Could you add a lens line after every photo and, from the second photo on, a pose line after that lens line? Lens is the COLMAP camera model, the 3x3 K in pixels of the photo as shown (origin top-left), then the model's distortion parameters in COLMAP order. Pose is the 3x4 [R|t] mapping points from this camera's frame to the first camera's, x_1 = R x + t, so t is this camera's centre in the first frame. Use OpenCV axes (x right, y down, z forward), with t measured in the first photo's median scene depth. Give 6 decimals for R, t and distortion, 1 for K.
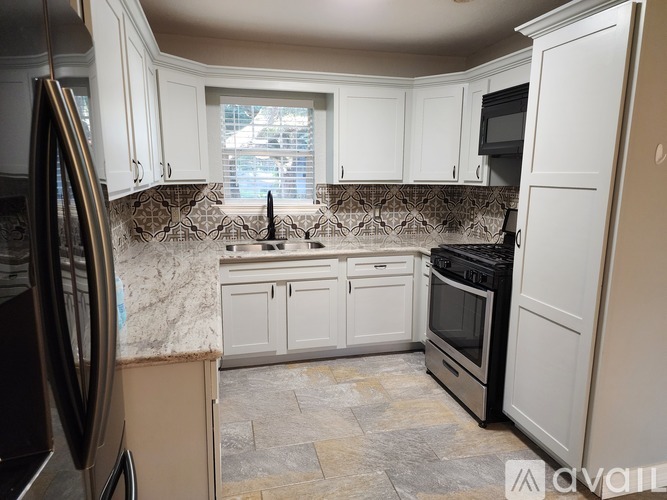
lens RADIAL K [[447.5, 0, 332.9], [0, 447.5, 249.6], [0, 0, 1]] dist [0.079967, 0.001026]
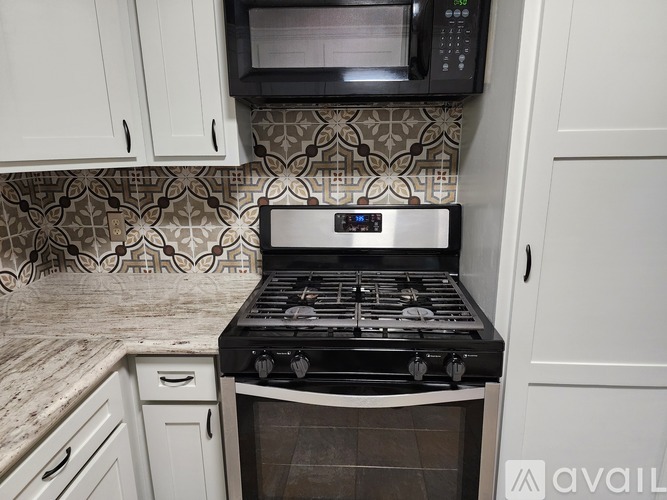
lens RADIAL K [[447.5, 0, 332.3], [0, 447.5, 251.7], [0, 0, 1]] dist [0.079967, 0.001026]
pose [[0.298397, -0.243065, 0.922973, -0.082869], [0.181732, 0.963807, 0.195065, -0.111542], [-0.936981, 0.109527, 0.331769, 0.663969]]
